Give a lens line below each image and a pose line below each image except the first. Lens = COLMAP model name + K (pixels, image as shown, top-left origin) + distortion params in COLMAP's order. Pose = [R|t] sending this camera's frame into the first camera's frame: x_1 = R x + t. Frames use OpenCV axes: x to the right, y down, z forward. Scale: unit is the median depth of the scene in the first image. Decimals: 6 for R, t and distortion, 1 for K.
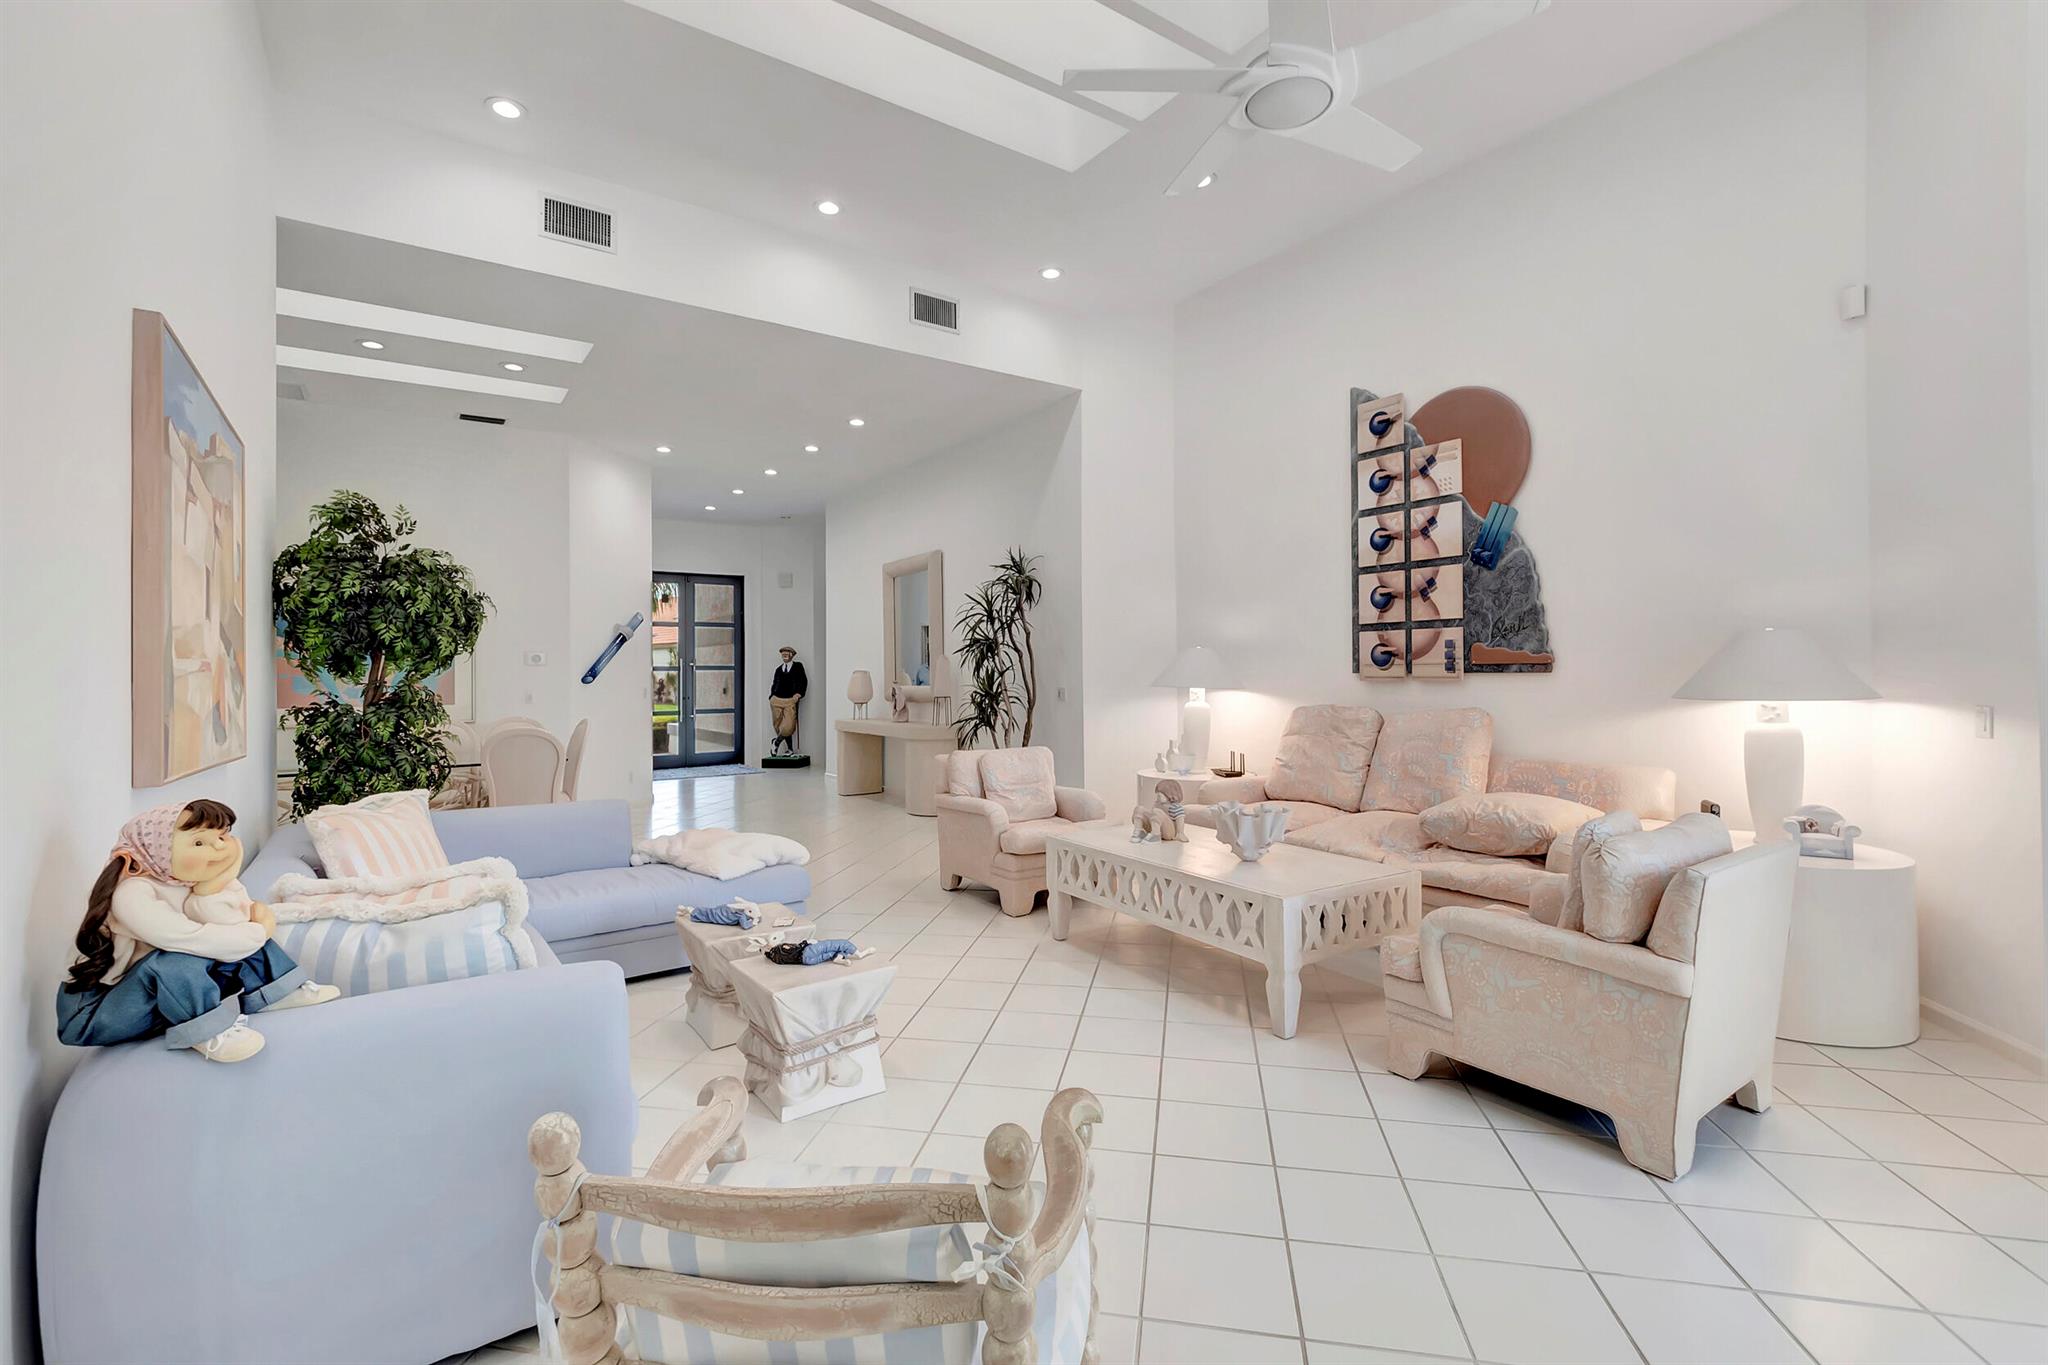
lens RADIAL K [[910.8, 0, 1019.3], [0, 910.8, 670.8], [0, 0, 1]] dist [-0.001940, -0.000525]
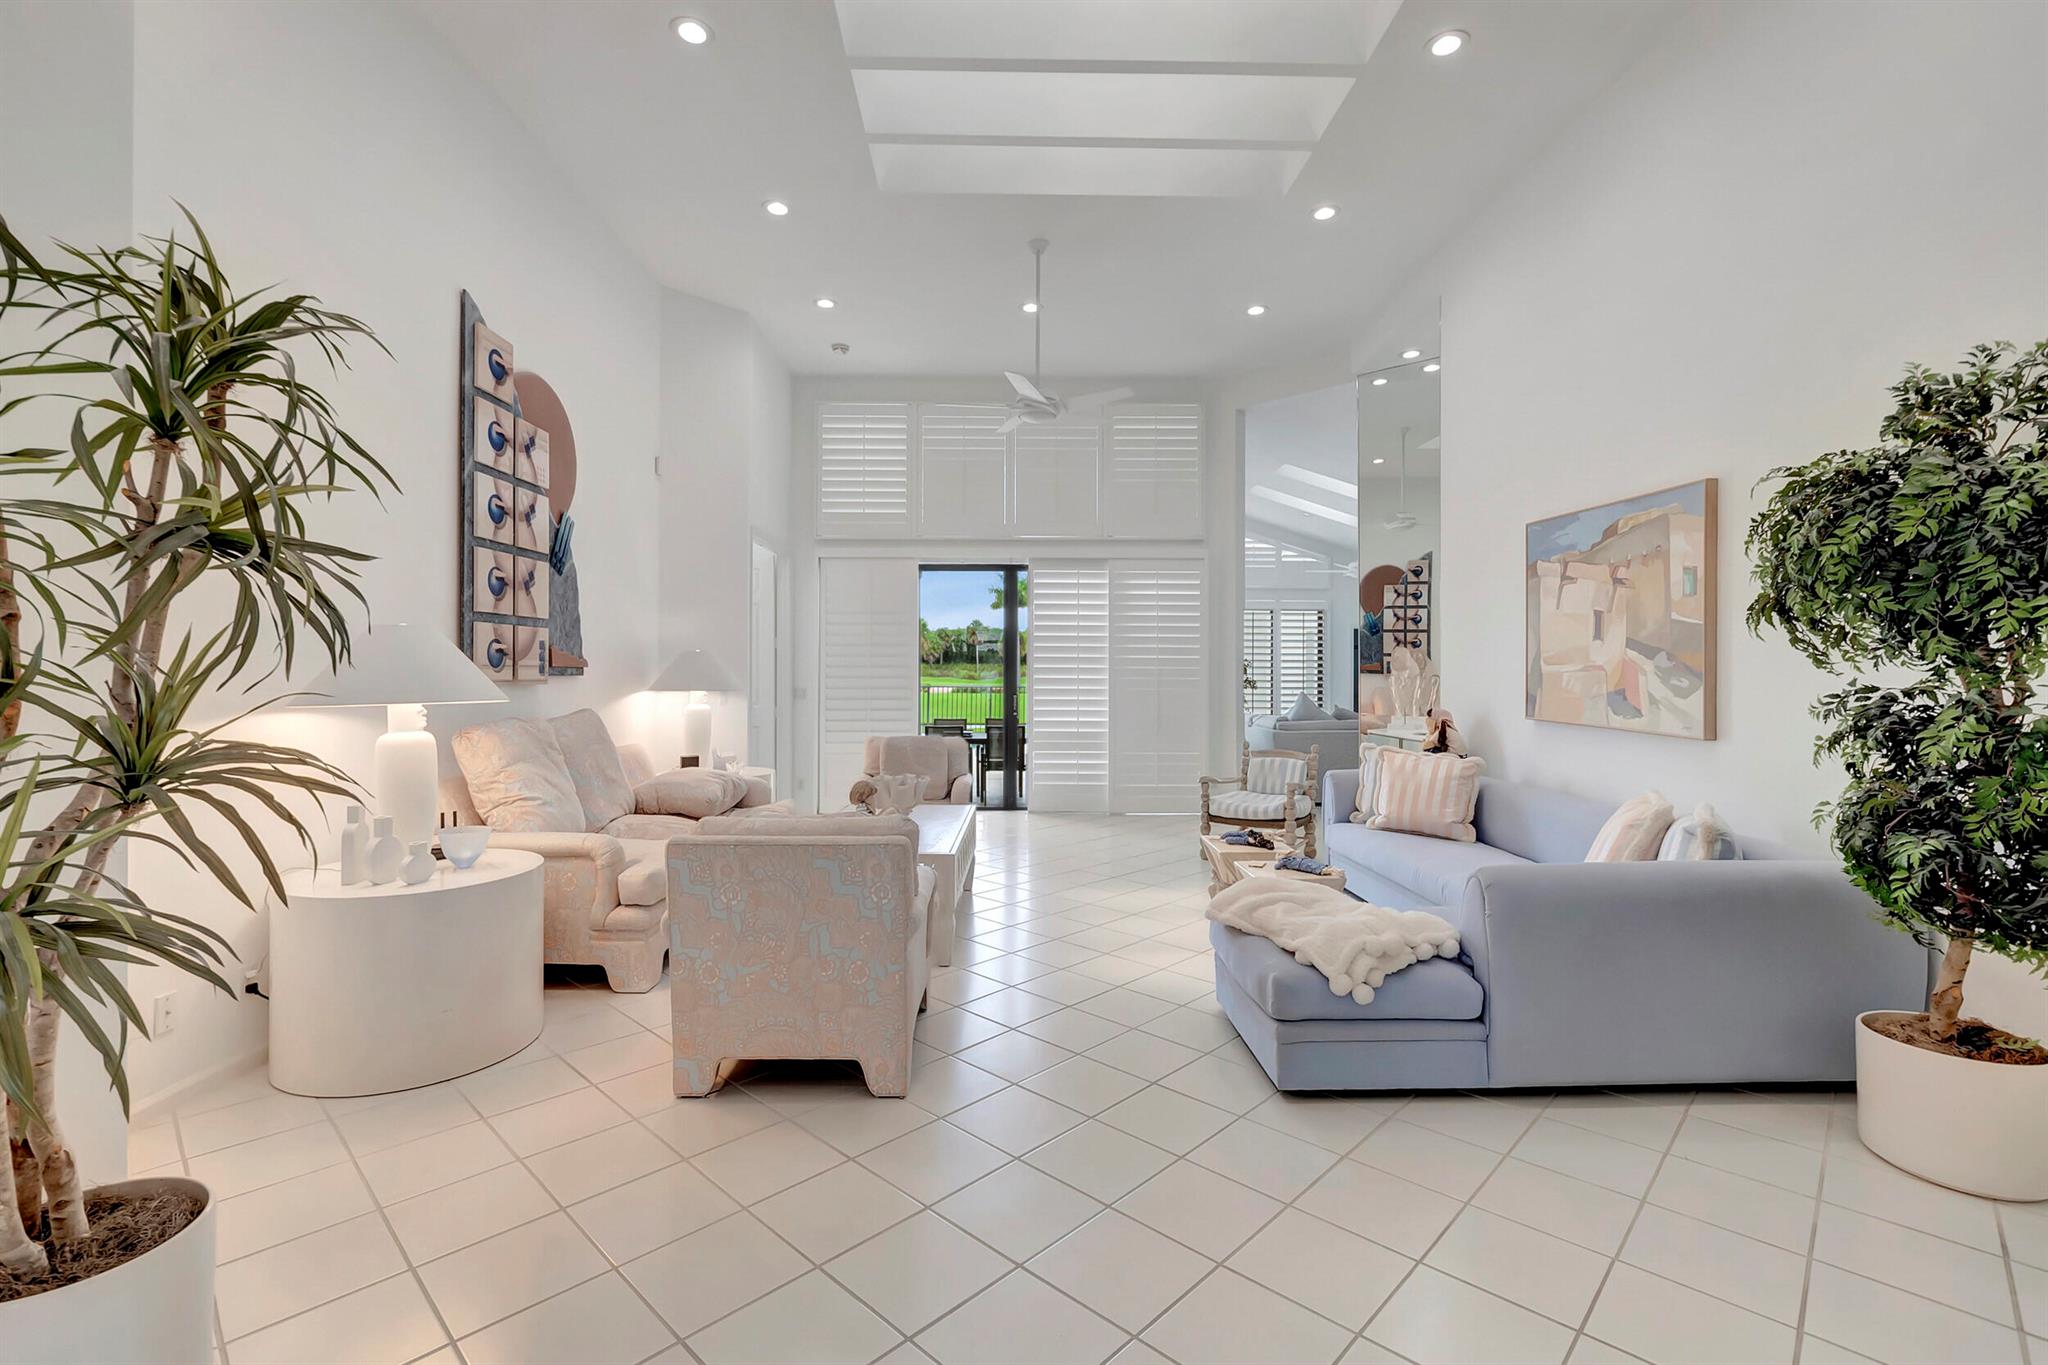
lens RADIAL K [[907.4, 0, 1018.9], [0, 907.4, 663.2], [0, 0, 1]] dist [-0.001541, -0.000720]
pose [[-0.834691, 0.012786, 0.550570, -0.442654], [0.005284, 0.999870, -0.015209, 0.006135], [-0.550693, -0.009785, -0.834651, 1.467406]]
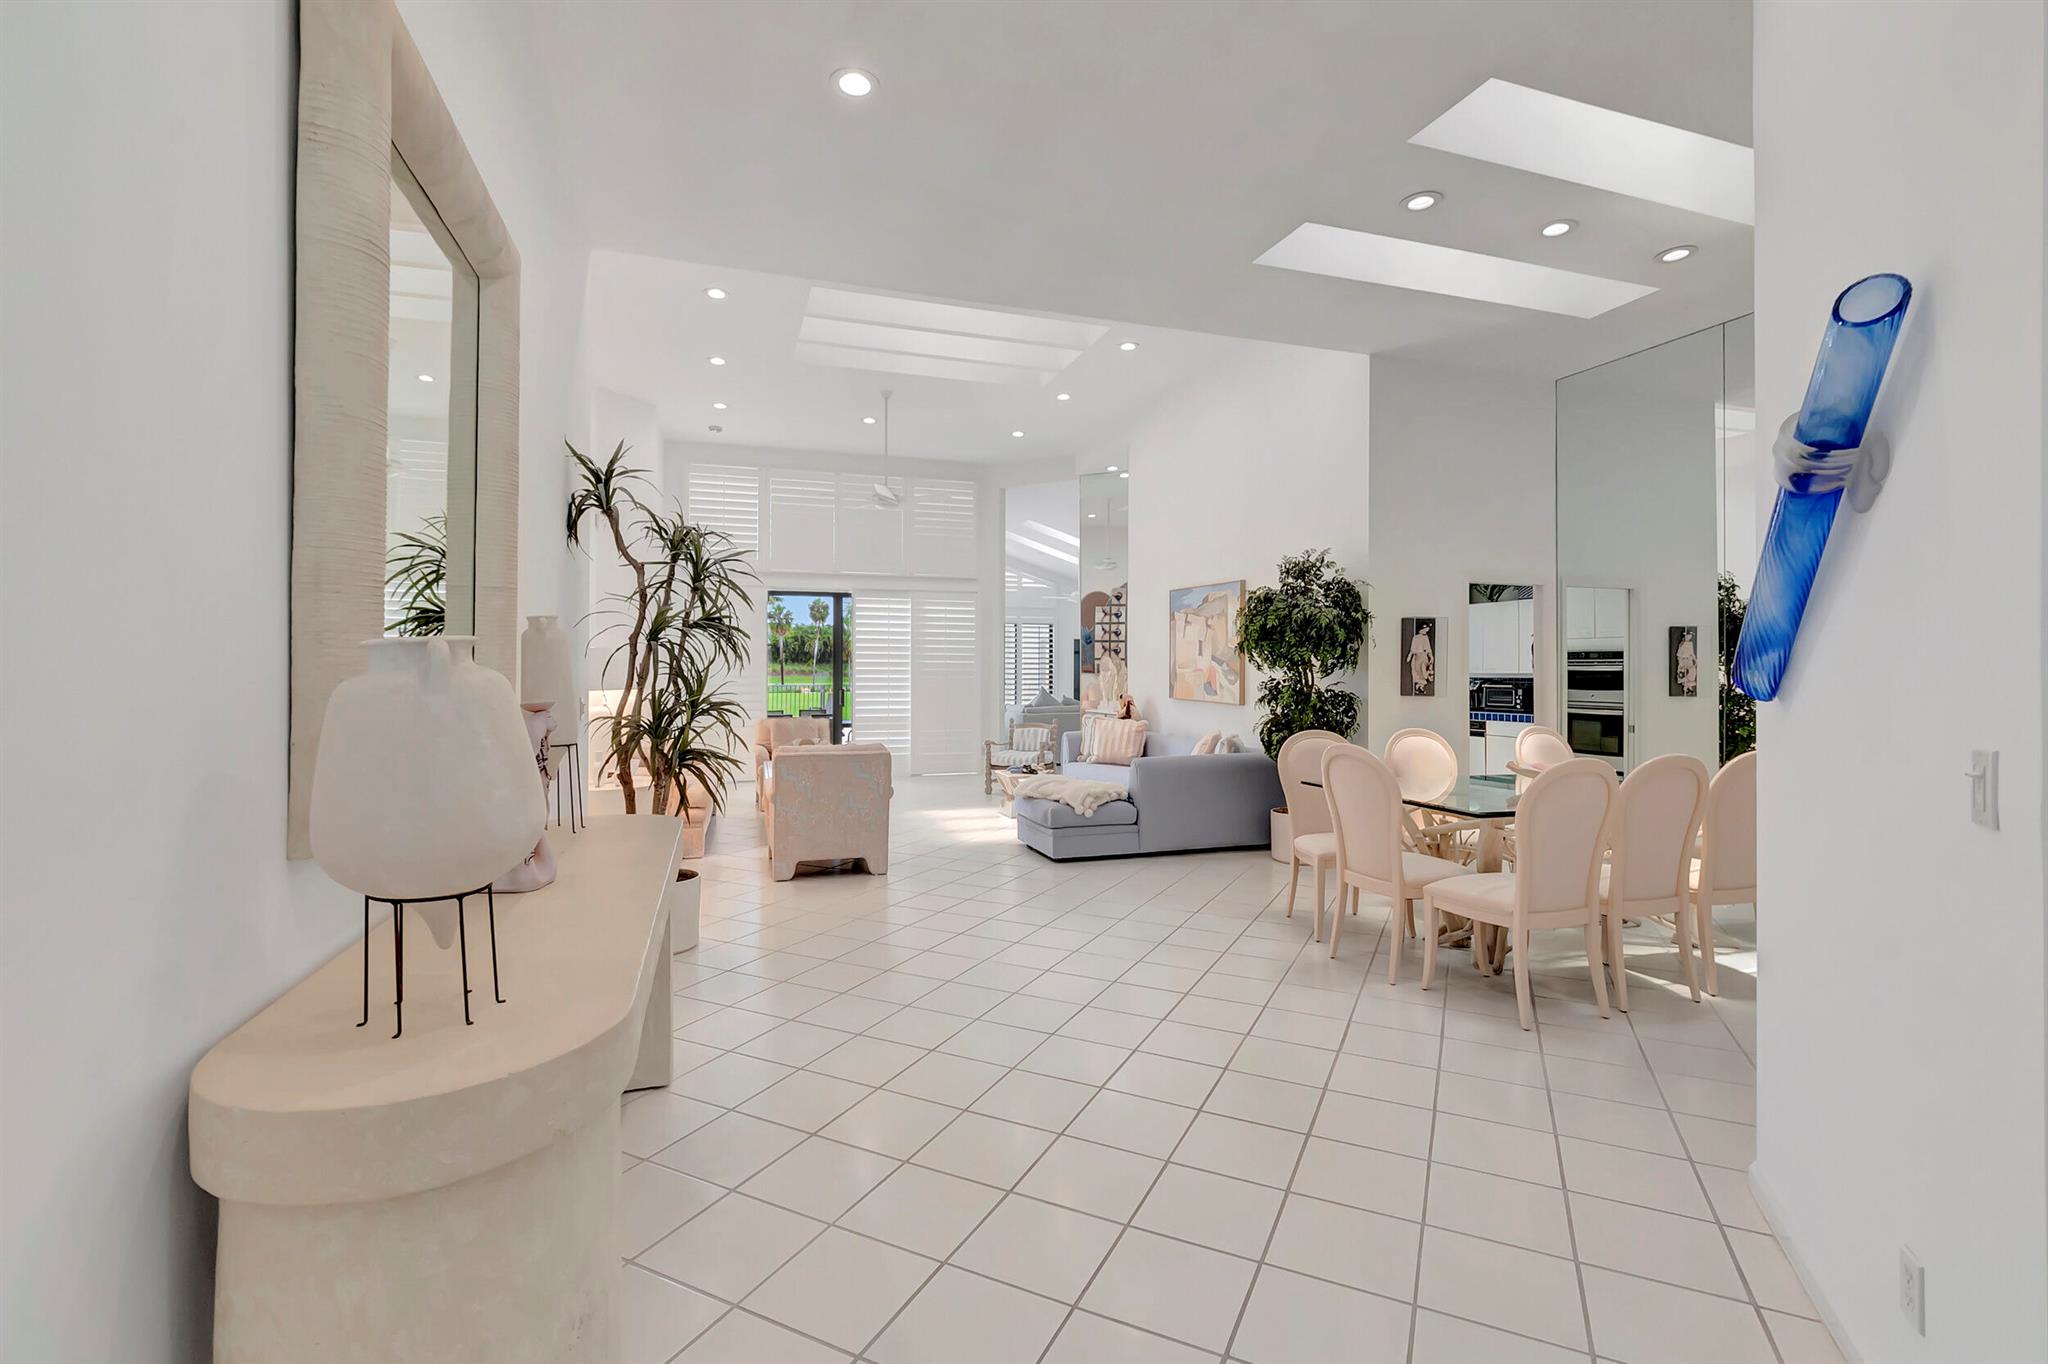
lens RADIAL K [[907.4, 0, 1018.9], [0, 907.4, 662.7], [0, 0, 1]] dist [-0.001541, -0.000720]
pose [[-0.960158, 0.011507, 0.279221, -0.567022], [0.008388, 0.999888, -0.012363, 0.004173], [-0.279332, -0.009529, -0.960147, 2.101470]]
